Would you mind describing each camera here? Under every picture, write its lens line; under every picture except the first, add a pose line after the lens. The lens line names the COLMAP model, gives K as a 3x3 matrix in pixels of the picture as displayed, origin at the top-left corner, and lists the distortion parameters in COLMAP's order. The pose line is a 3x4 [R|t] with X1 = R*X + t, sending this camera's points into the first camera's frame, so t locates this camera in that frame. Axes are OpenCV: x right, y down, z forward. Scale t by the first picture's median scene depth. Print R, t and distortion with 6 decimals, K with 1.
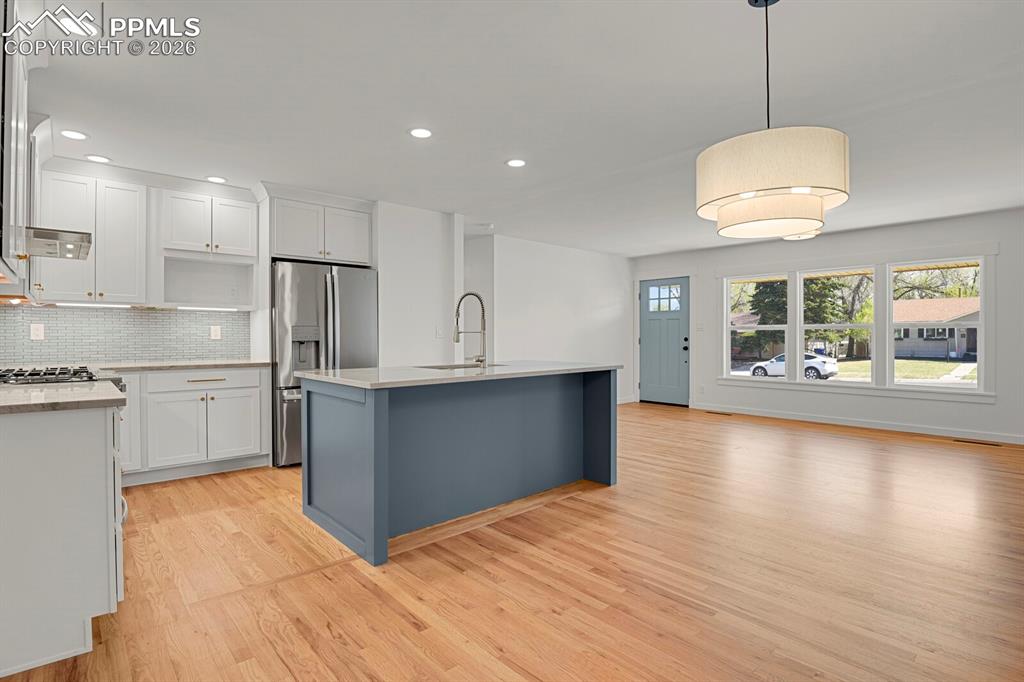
lens RADIAL K [[501.8, 0, 519.9], [0, 501.8, 337.7], [0, 0, 1]] dist [-0.019319, -0.005329]
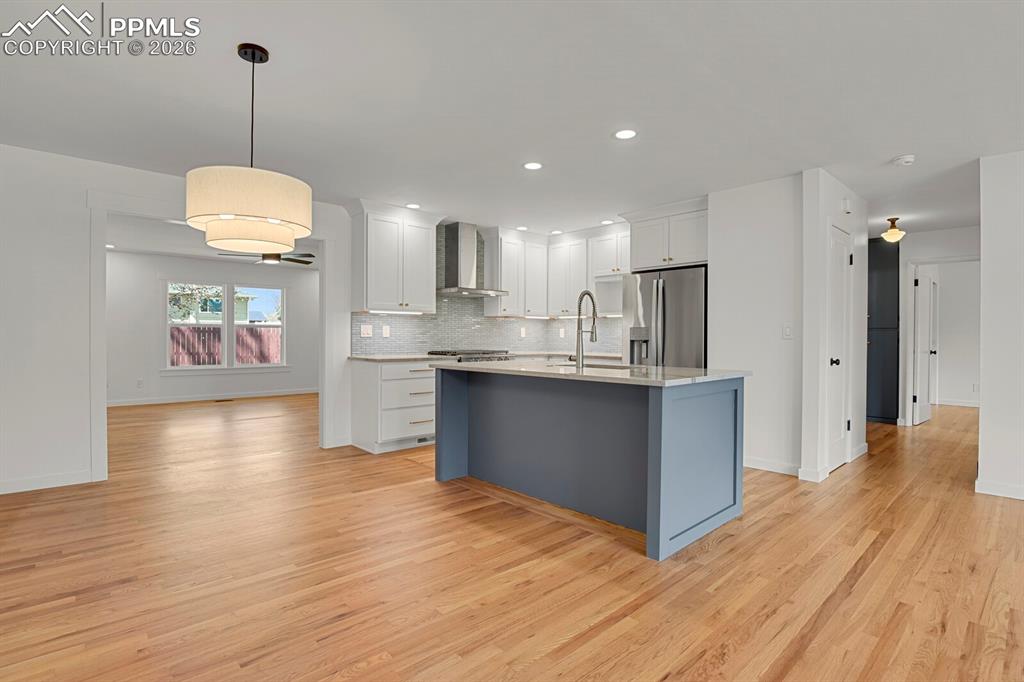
lens RADIAL K [[501.8, 0, 517.0], [0, 501.8, 337.9], [0, 0, 1]] dist [-0.019319, -0.005329]
pose [[0.007728, 0.005754, -0.999954, 0.854664], [-0.008205, 0.999950, 0.005691, -0.003506], [0.999936, 0.008161, 0.007775, 0.813993]]
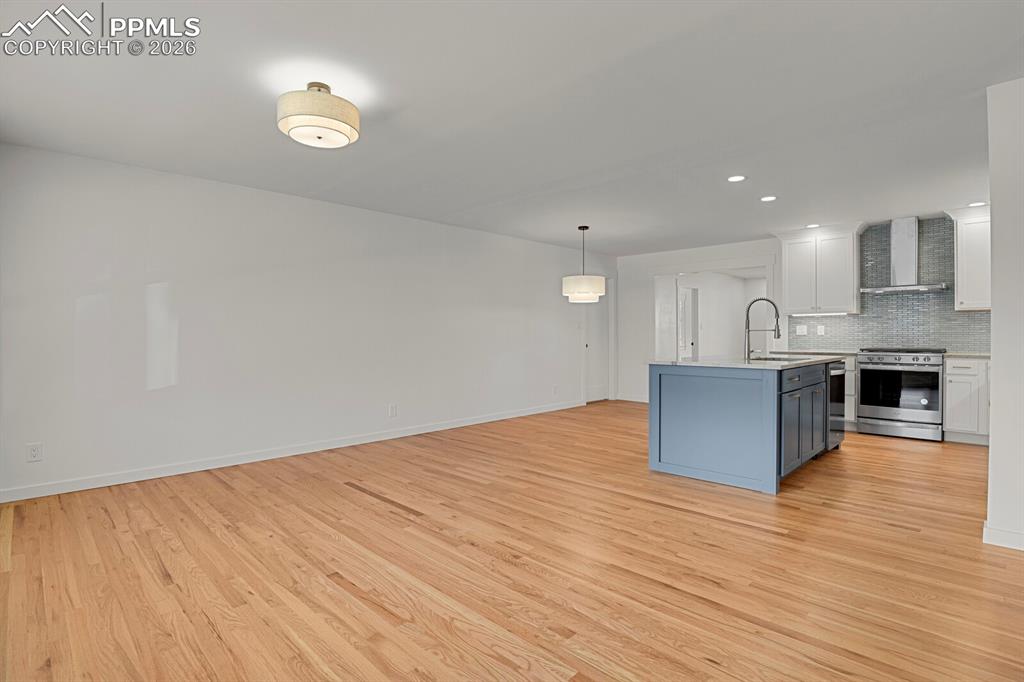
lens RADIAL K [[501.8, 0, 517.4], [0, 501.8, 337.7], [0, 0, 1]] dist [-0.019319, -0.005329]
pose [[-0.998685, 0.005301, -0.050994, 0.540040], [0.004777, 0.999935, 0.010375, -0.008289], [0.051046, 0.010118, -0.998645, 2.096505]]
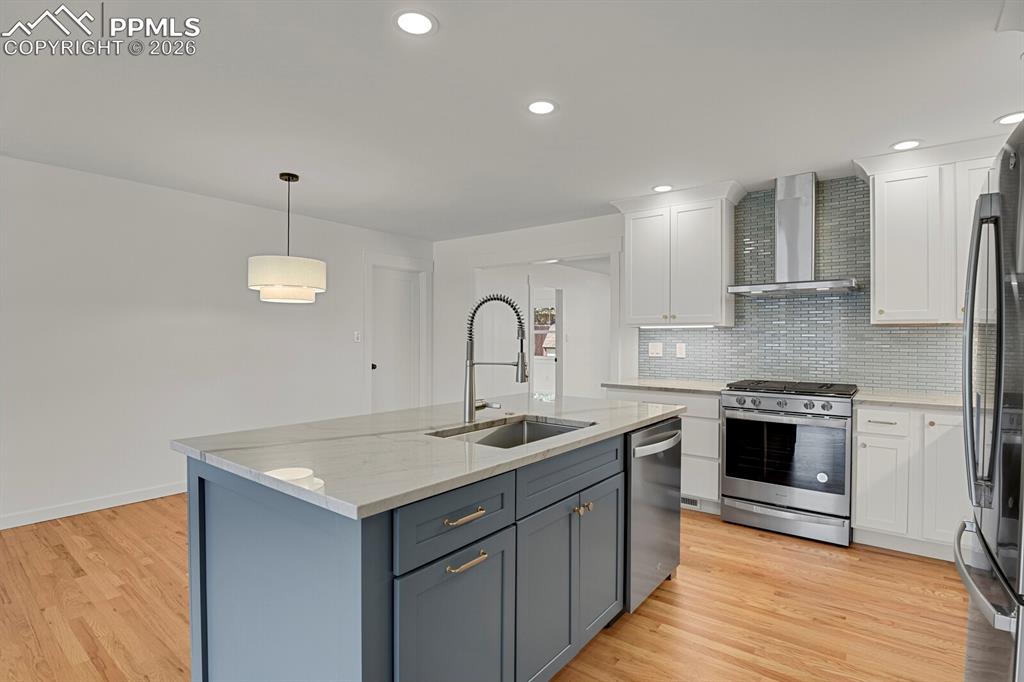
lens RADIAL K [[501.8, 0, 515.1], [0, 501.8, 337.9], [0, 0, 1]] dist [-0.019319, -0.005329]
pose [[-0.985943, -0.003434, -0.167044, -0.021236], [-0.003985, 0.999988, 0.002967, -0.041168], [0.167032, 0.003591, -0.985945, 1.507467]]
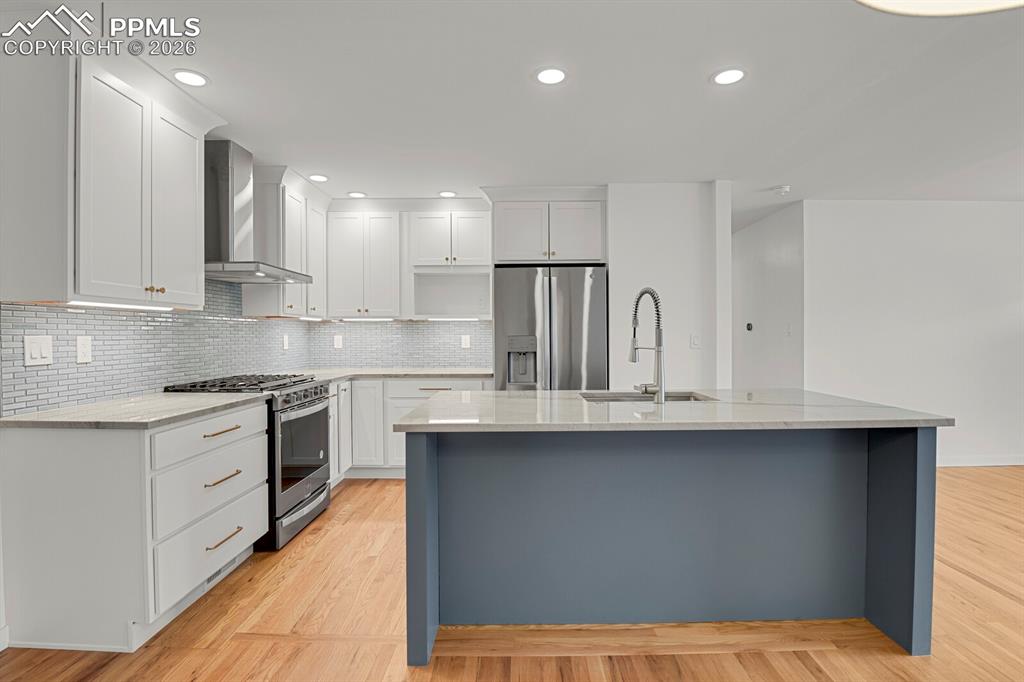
lens RADIAL K [[501.8, 0, 518.1], [0, 501.8, 340.0], [0, 0, 1]] dist [-0.019319, -0.005329]
pose [[0.733929, 0.005124, -0.679207, 0.222423], [0.000688, 0.999965, 0.008287, -0.026967], [0.679226, -0.006549, 0.733900, 0.368483]]
